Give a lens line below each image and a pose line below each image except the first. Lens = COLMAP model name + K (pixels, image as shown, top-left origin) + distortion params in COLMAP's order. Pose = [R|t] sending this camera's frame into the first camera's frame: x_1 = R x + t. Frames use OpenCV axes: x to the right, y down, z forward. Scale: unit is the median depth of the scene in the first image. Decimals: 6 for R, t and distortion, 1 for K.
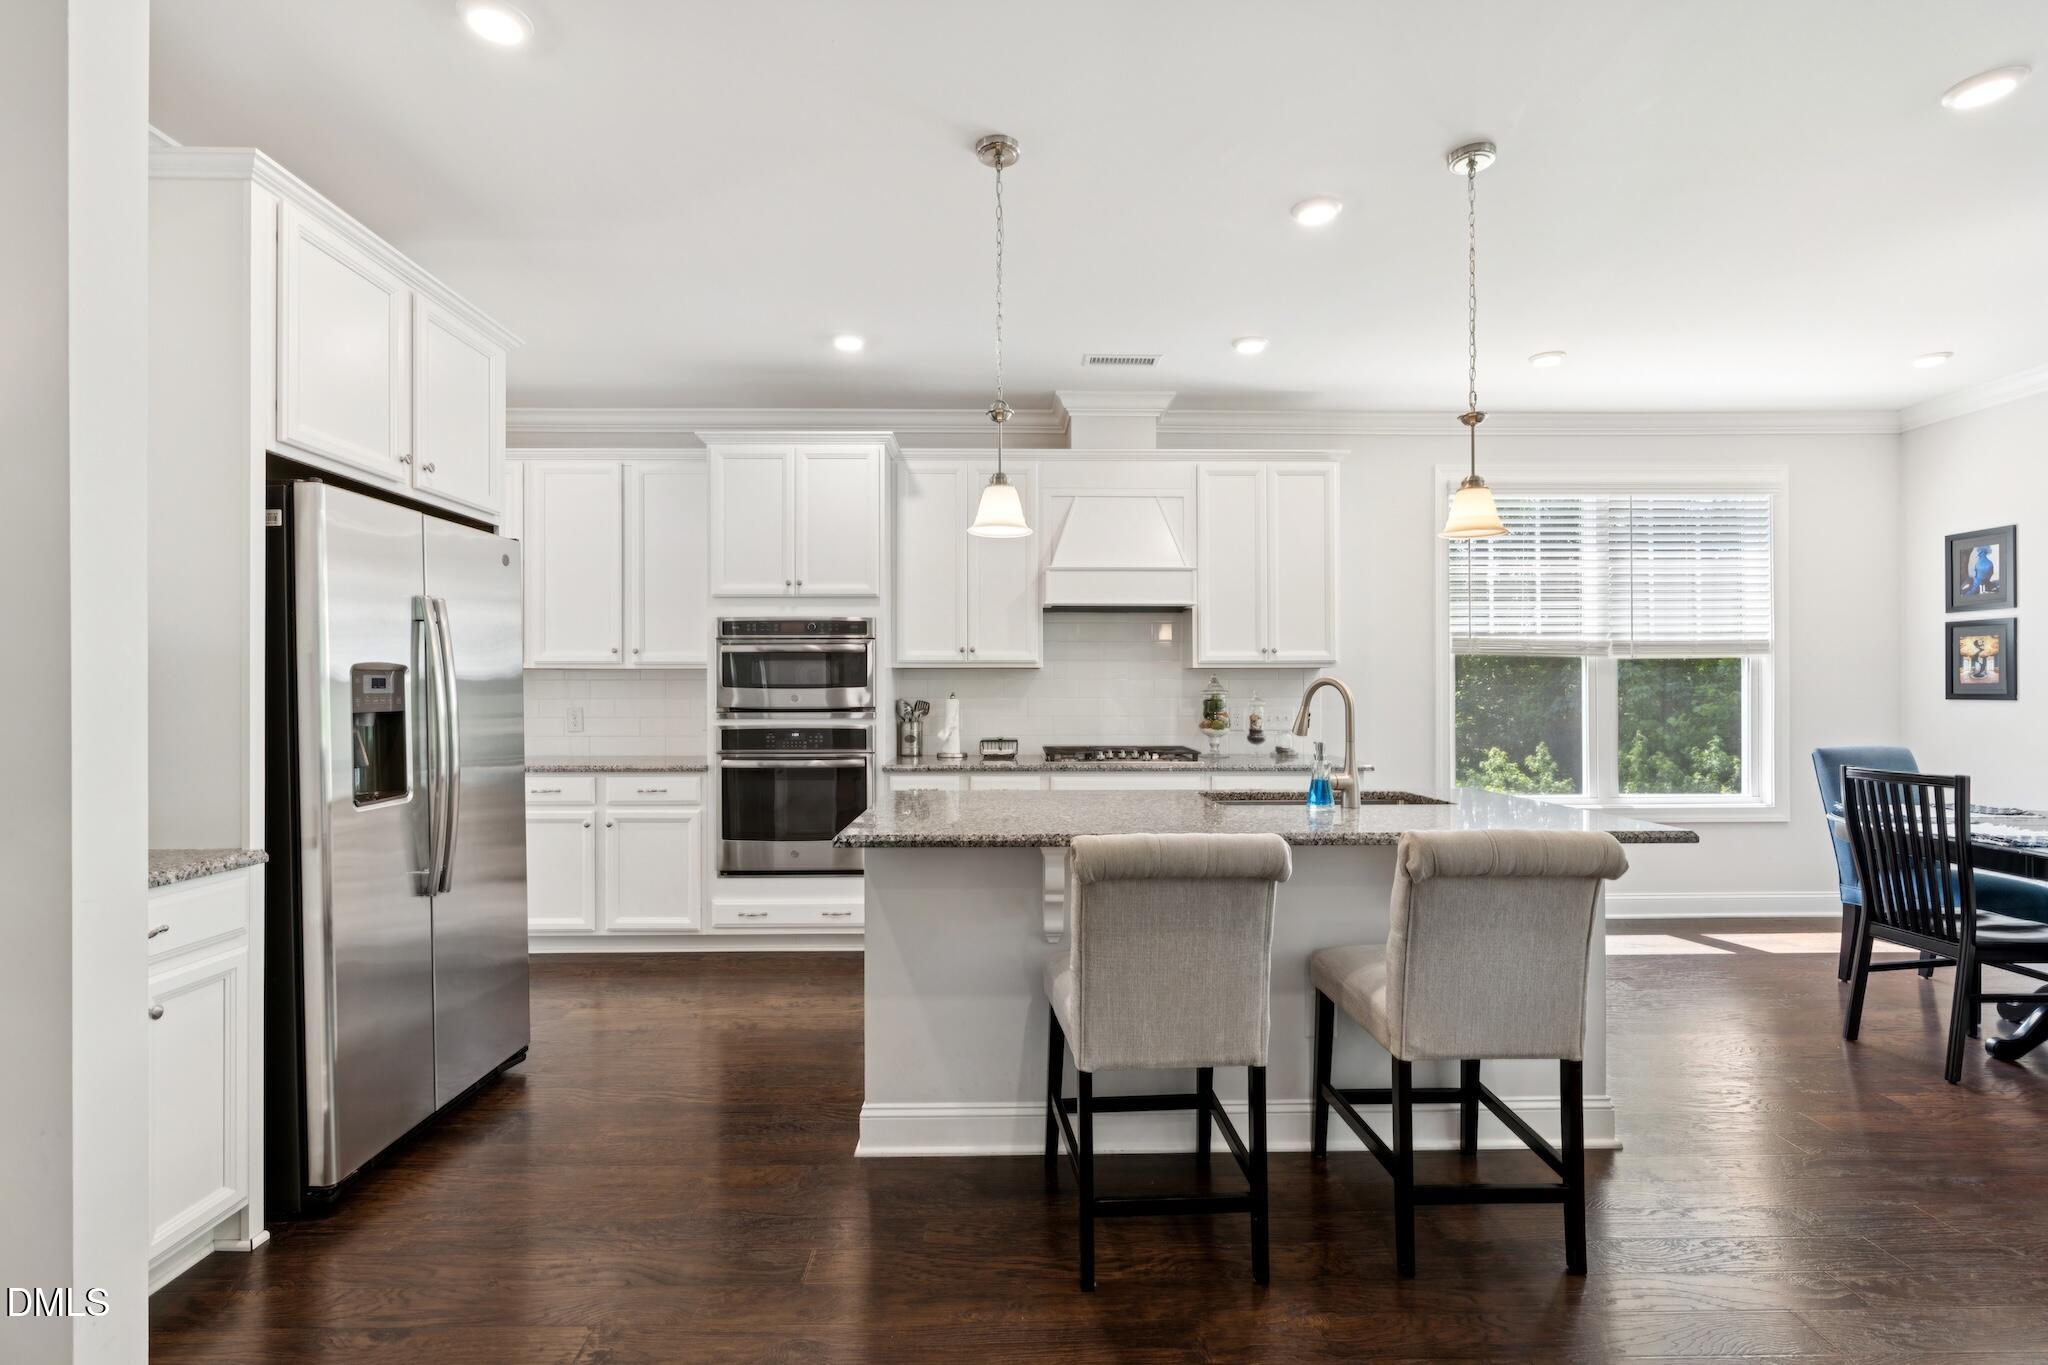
lens RADIAL K [[926.1, 0, 1020.9], [0, 926.1, 686.9], [0, 0, 1]] dist [-0.005771, 0.002870]
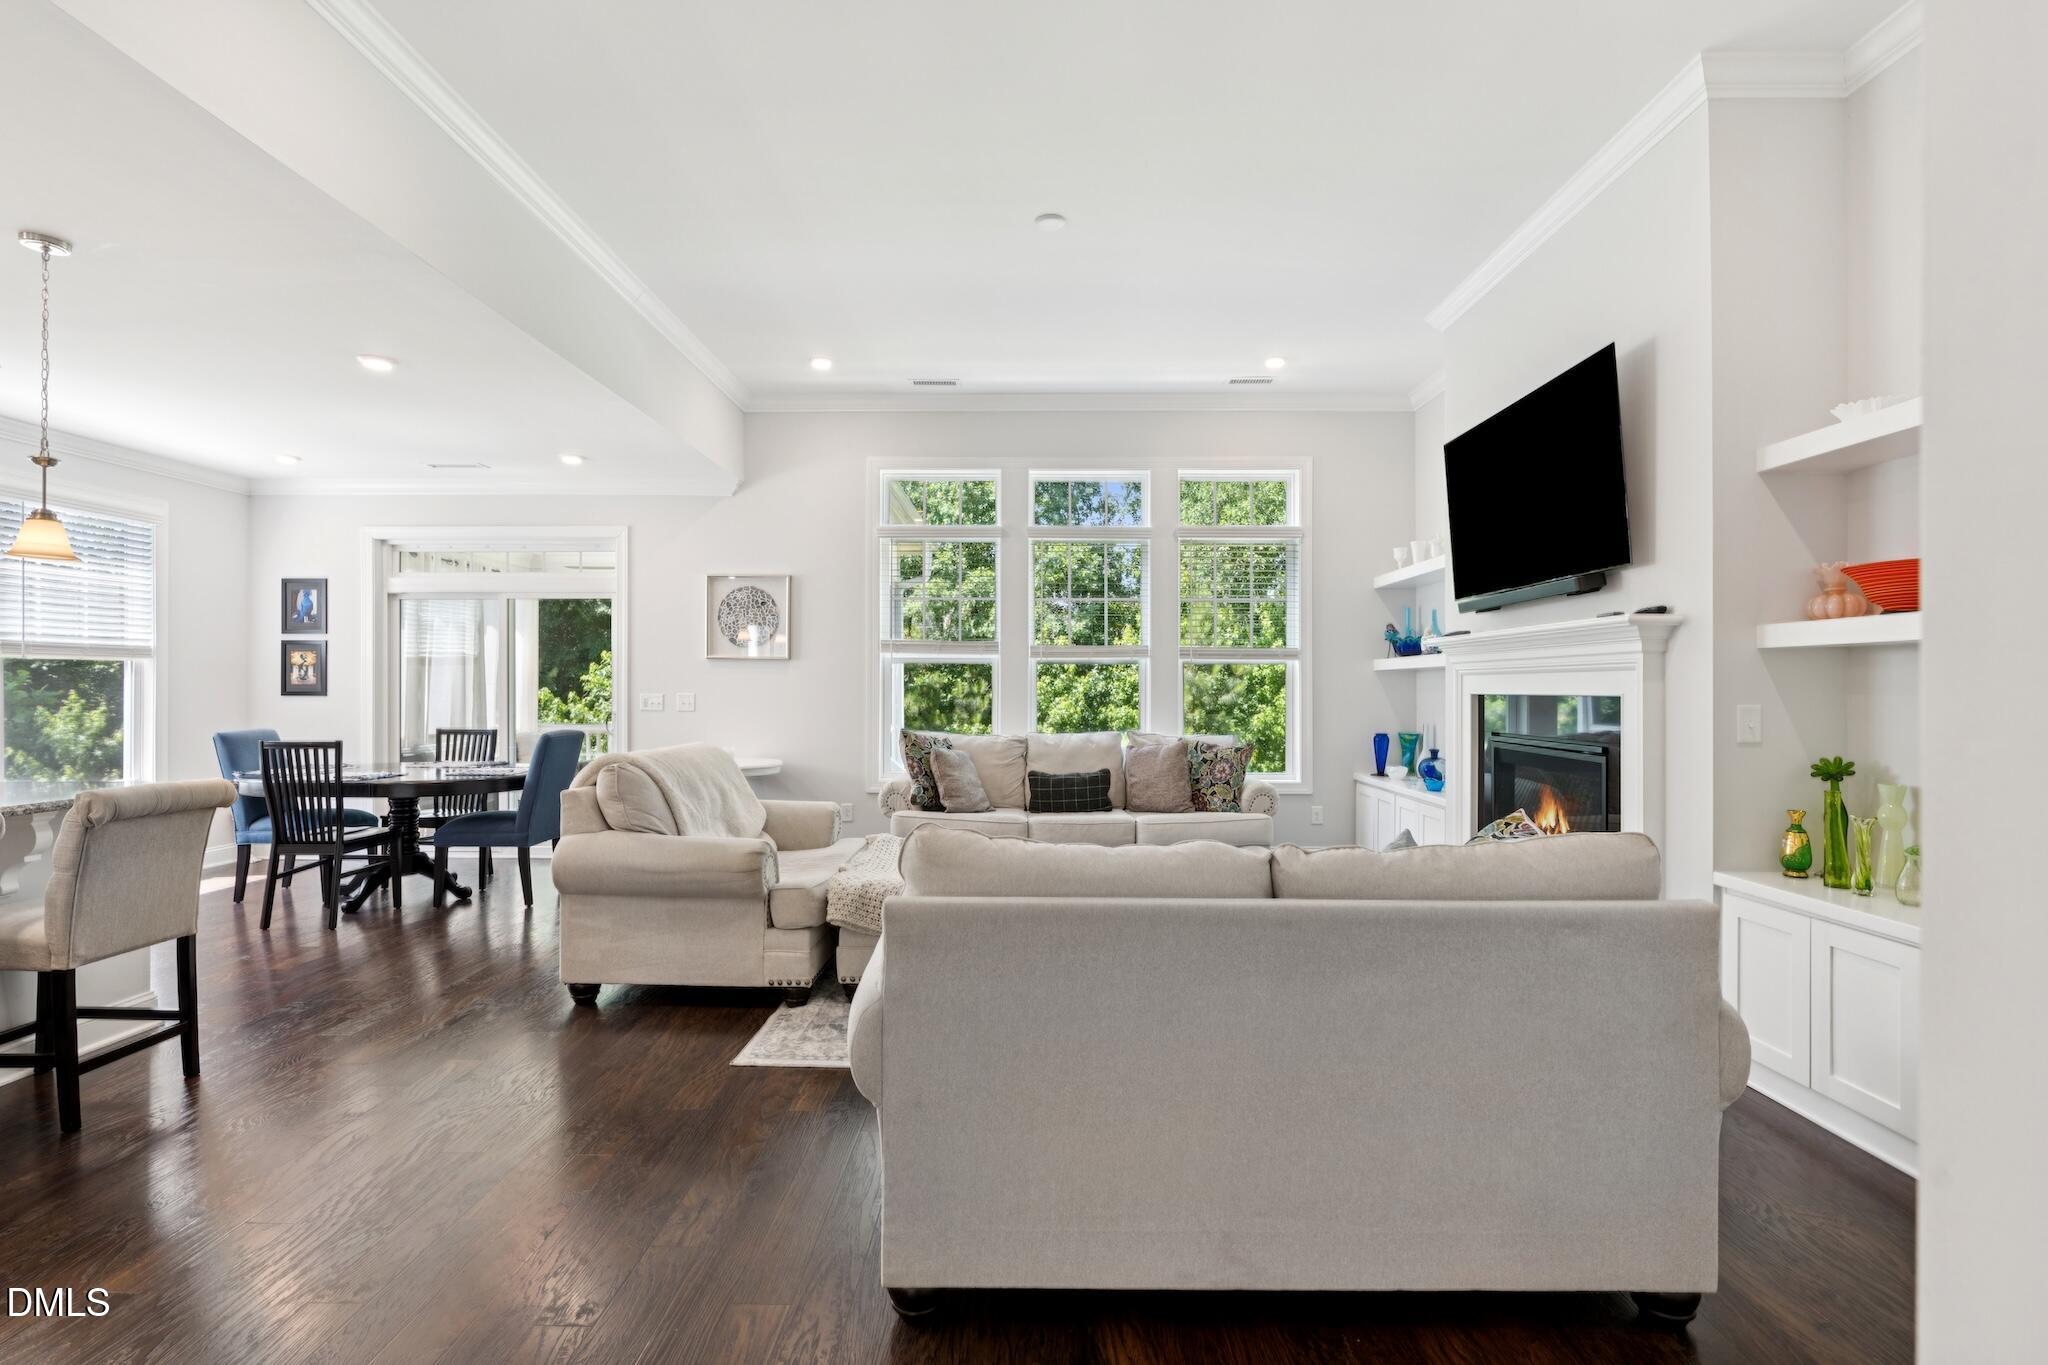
lens RADIAL K [[926.1, 0, 1025.3], [0, 926.1, 685.1], [0, 0, 1]] dist [-0.005771, 0.002870]
pose [[0.030850, 0.005909, 0.999507, -0.378869], [-0.004137, 0.999975, -0.005784, 0.001040], [-0.999515, -0.003956, 0.030874, -0.175739]]
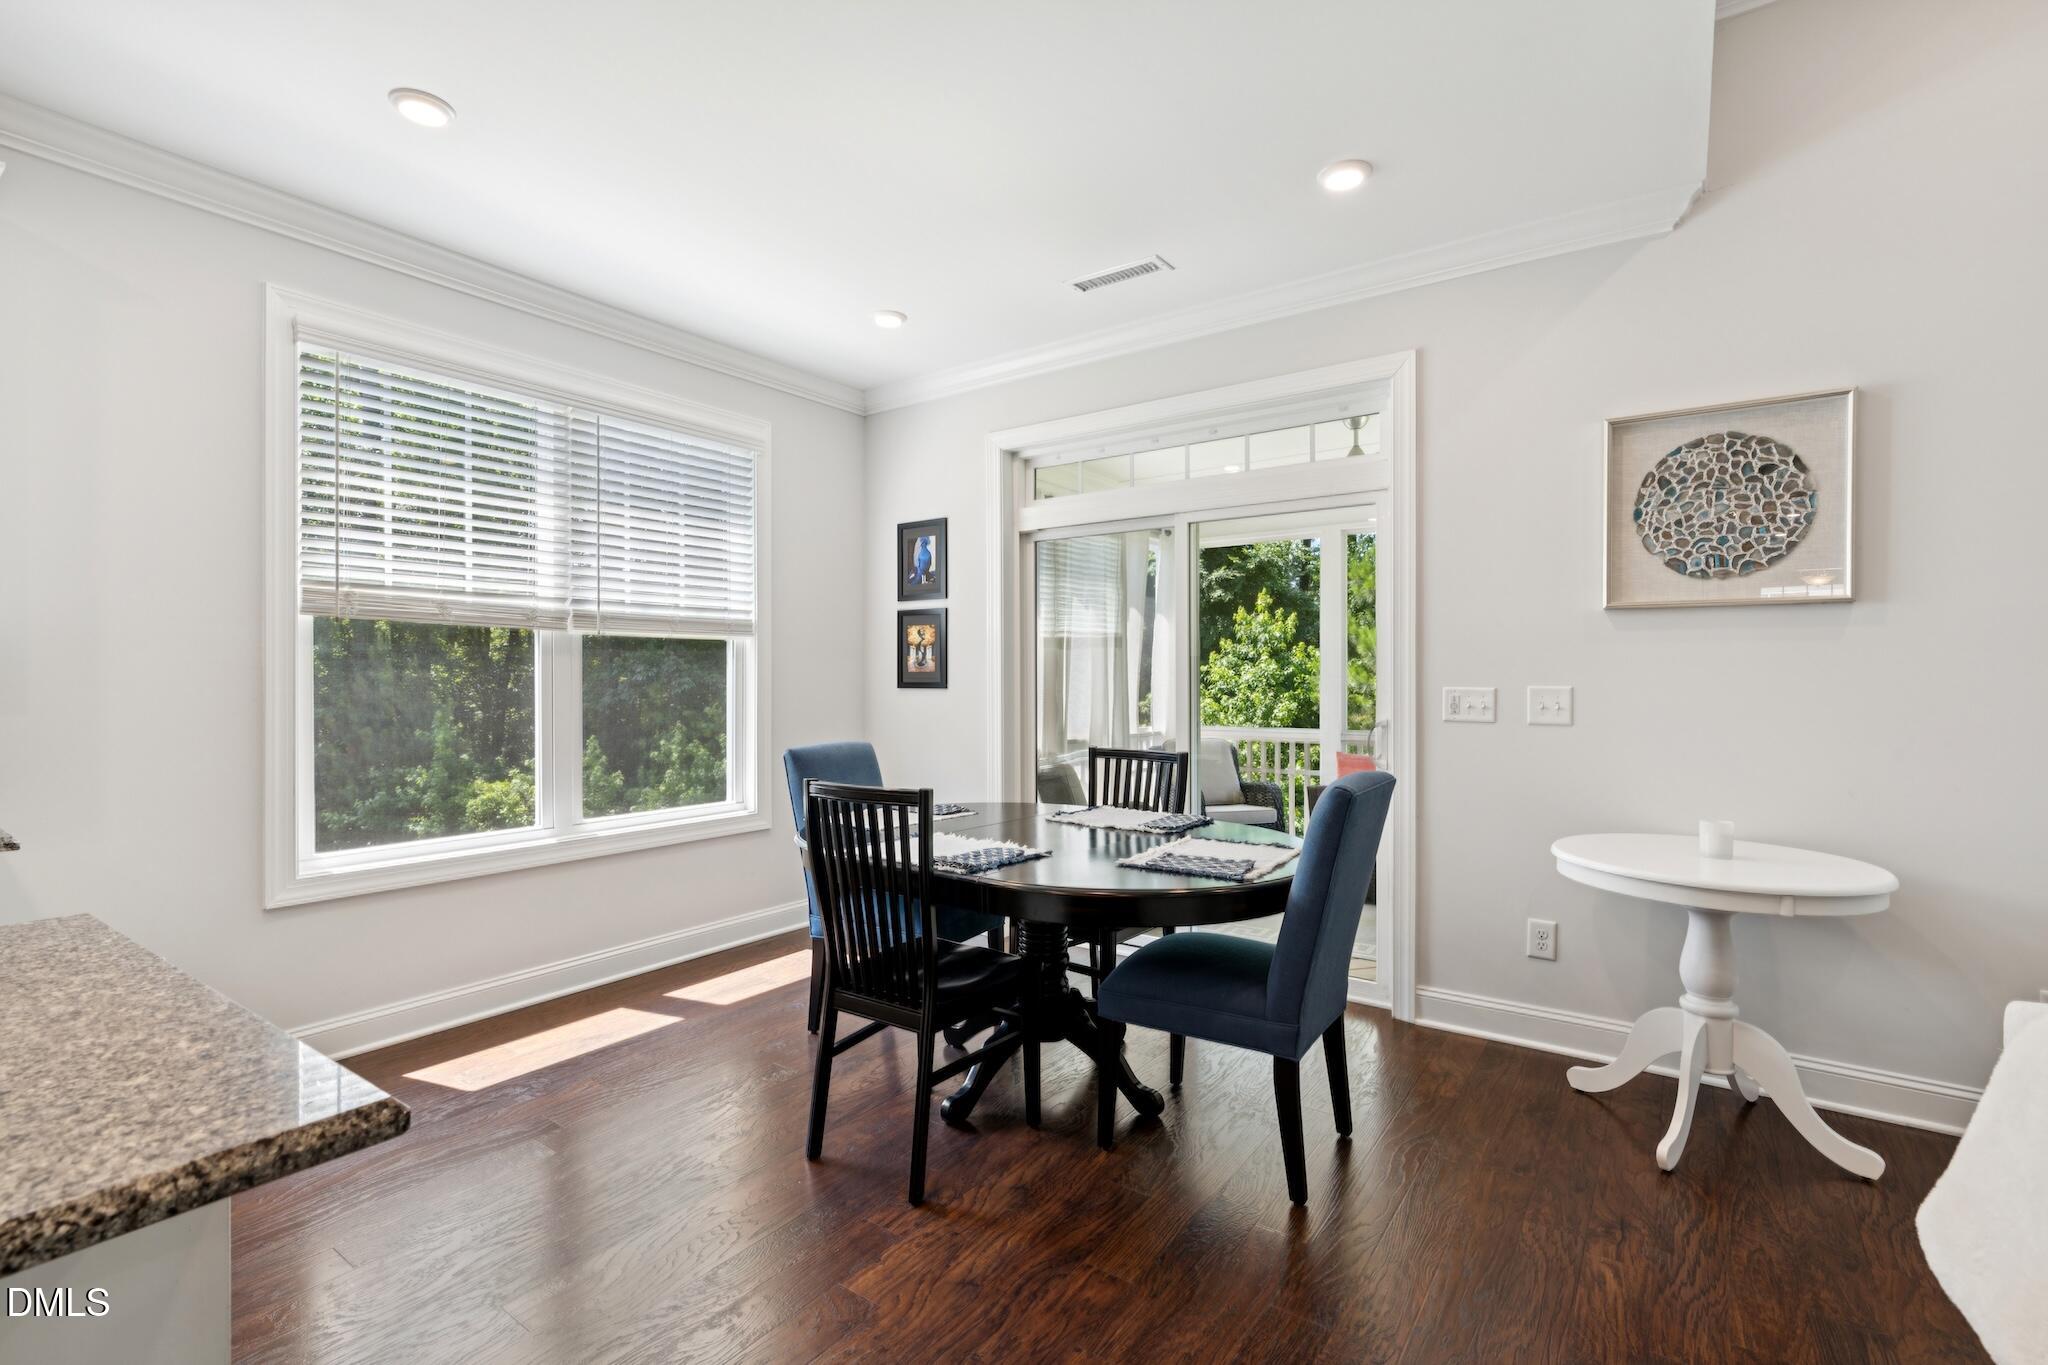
lens RADIAL K [[926.1, 0, 1018.7], [0, 926.1, 684.6], [0, 0, 1]] dist [-0.005771, 0.002870]
pose [[0.599807, -0.001478, 0.800144, 0.297436], [-0.003247, 0.999986, 0.004282, 0.005337], [-0.800138, -0.005167, 0.599793, 0.314076]]
